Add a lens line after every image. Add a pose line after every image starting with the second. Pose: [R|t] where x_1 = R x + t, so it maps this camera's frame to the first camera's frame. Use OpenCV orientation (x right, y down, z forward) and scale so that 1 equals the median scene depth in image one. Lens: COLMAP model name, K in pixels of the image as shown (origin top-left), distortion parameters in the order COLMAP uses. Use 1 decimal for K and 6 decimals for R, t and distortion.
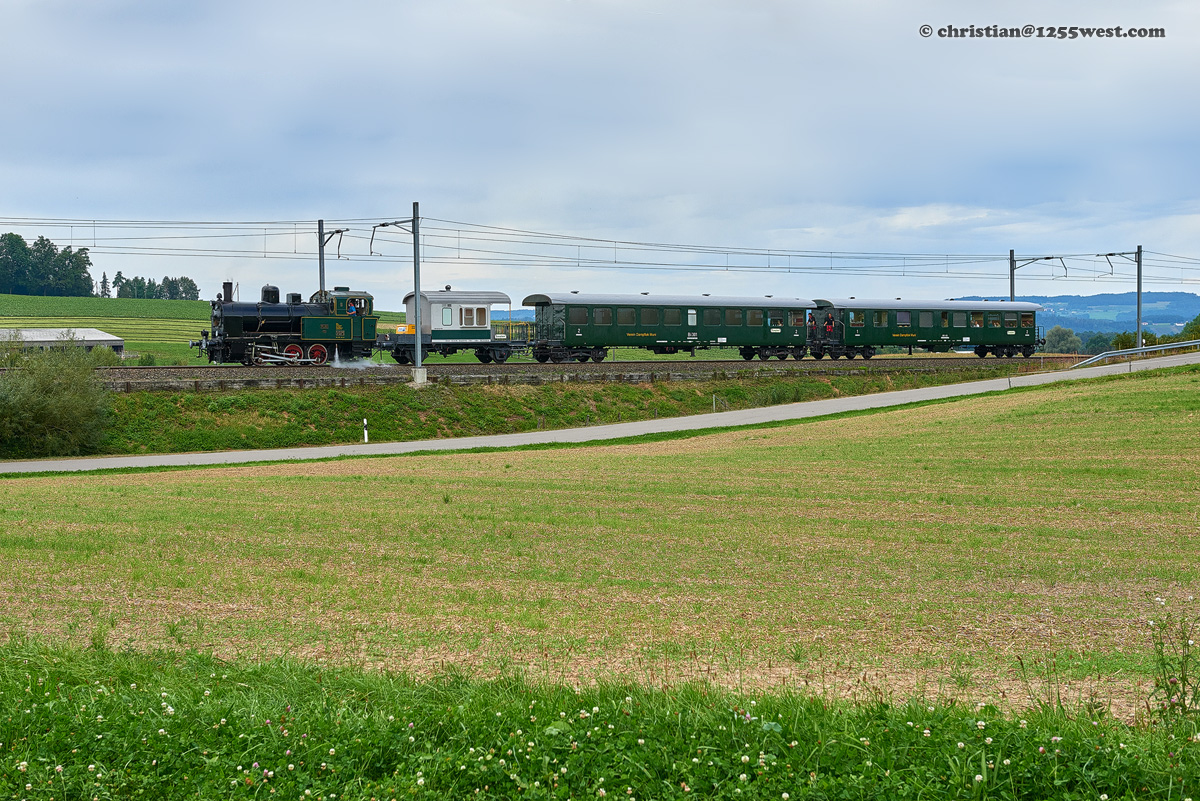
lens RADIAL K [[1501.9, 0, 599.6], [0, 1501.9, 401.8], [0, 0, 1]] dist [0.007383, 0.000000]
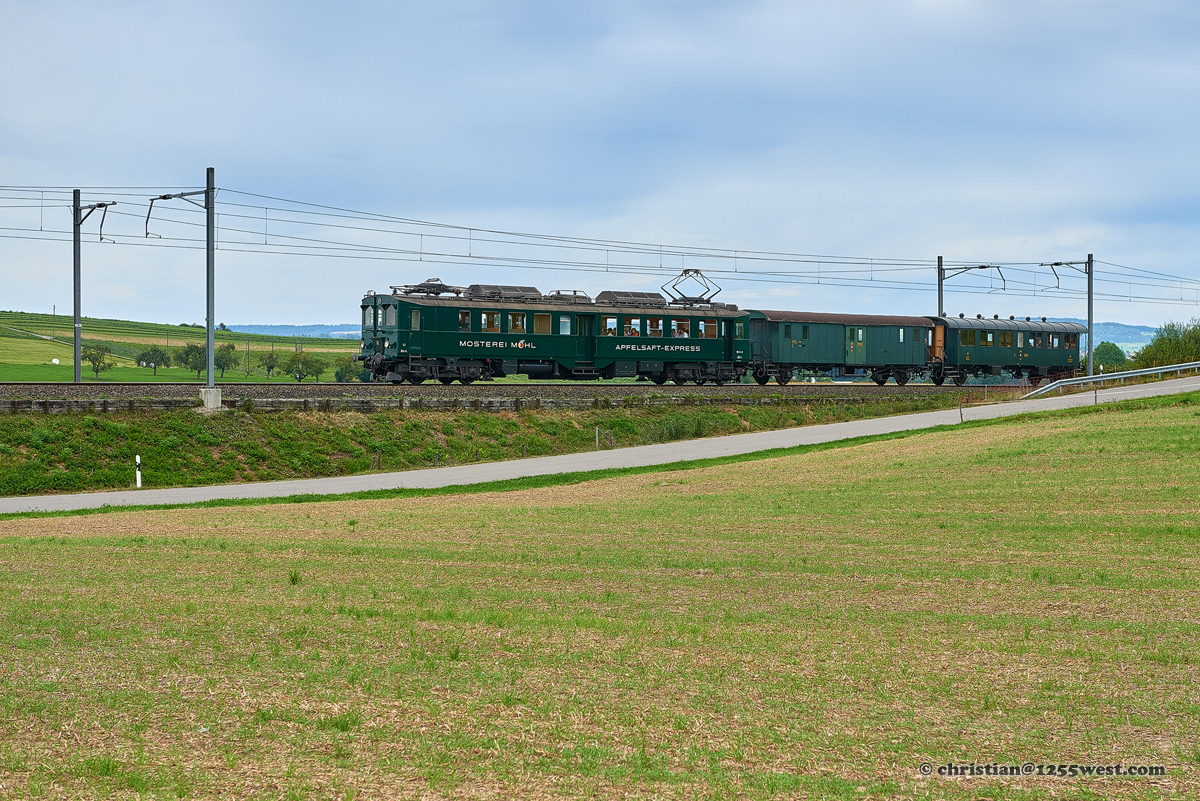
lens RADIAL K [[1591.8, 0, 611.1], [0, 1591.8, 374.6], [0, 0, 1]] dist [0.012907, 0.000000]
pose [[0.987328, 0.013466, 0.158119, -0.048615], [-0.006814, 0.999072, -0.042534, 0.003093], [-0.158545, 0.040918, 0.986503, 0.183844]]
